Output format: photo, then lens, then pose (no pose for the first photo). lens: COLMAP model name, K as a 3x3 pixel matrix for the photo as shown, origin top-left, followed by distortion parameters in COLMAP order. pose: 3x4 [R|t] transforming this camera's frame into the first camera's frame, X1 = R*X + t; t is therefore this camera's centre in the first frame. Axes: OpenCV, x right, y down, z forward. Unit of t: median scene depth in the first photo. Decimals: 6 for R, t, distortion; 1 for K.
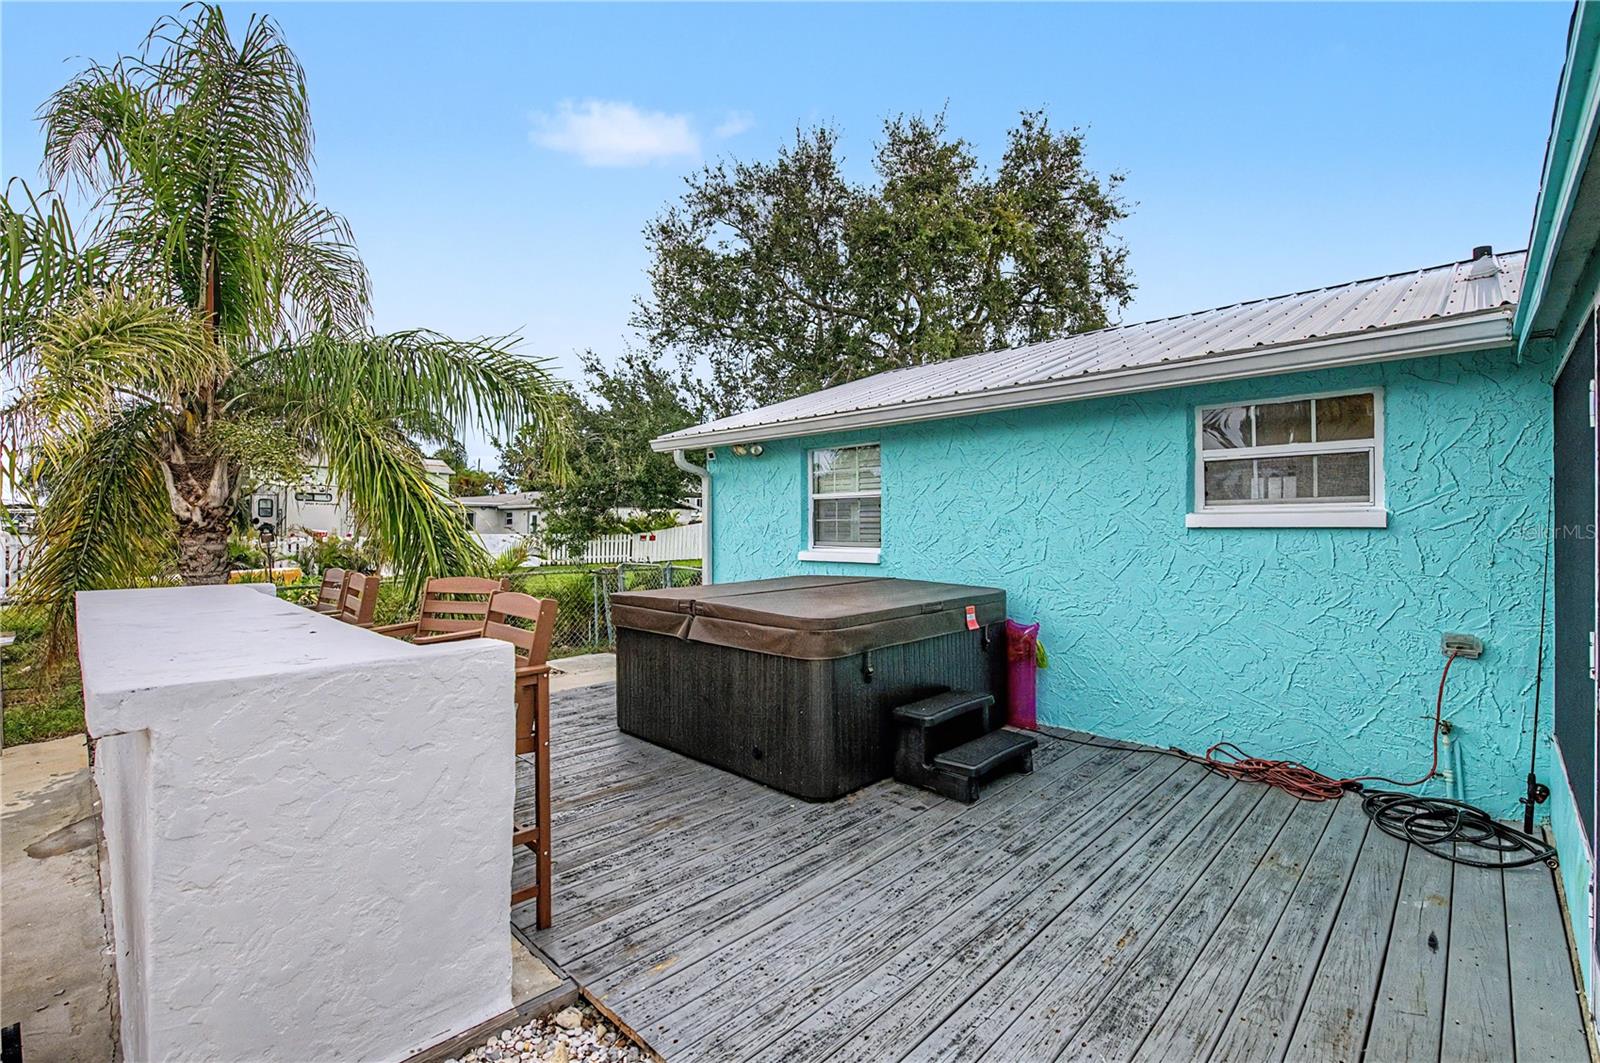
lens RADIAL K [[697.8, 0, 801.7], [0, 697.8, 540.9], [0, 0, 1]] dist [-0.001201, -0.000996]
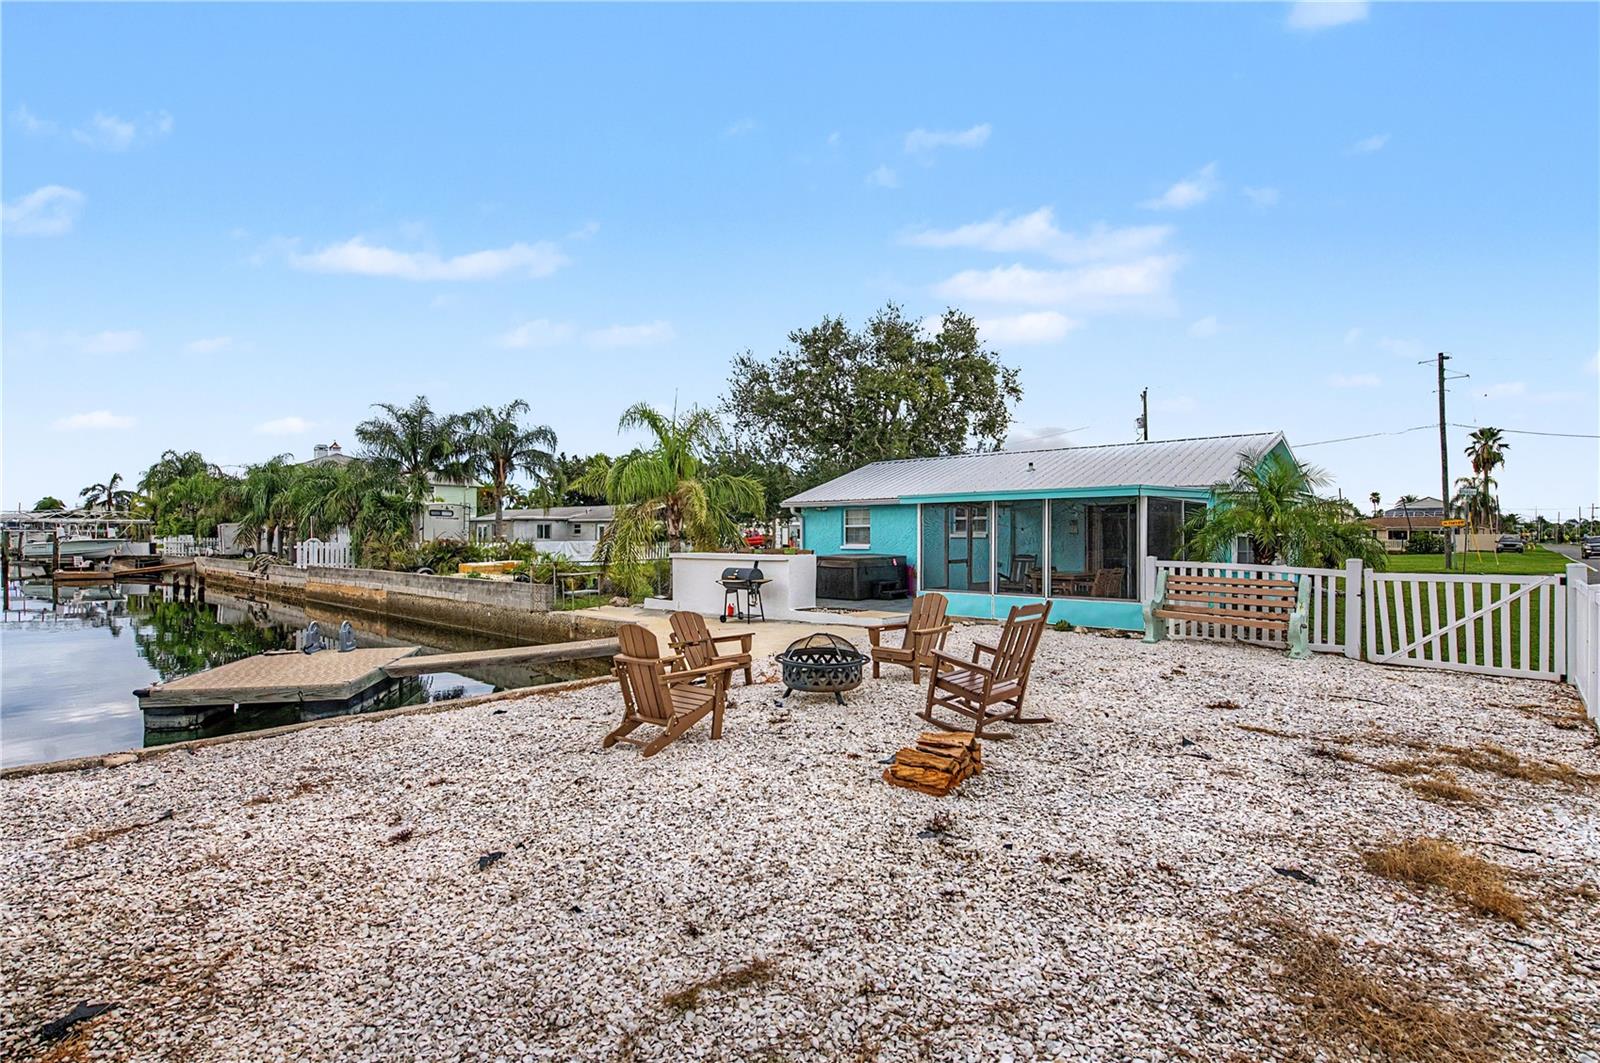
lens RADIAL K [[802.8, 0, 806.2], [0, 802.8, 523.8], [0, 0, 1]] dist [-0.001354, -0.000508]
pose [[0.999190, 0.006801, 0.039657, -0.268056], [-0.005324, 0.999293, -0.037225, 0.046018], [-0.039882, 0.036984, 0.998520, -2.188894]]
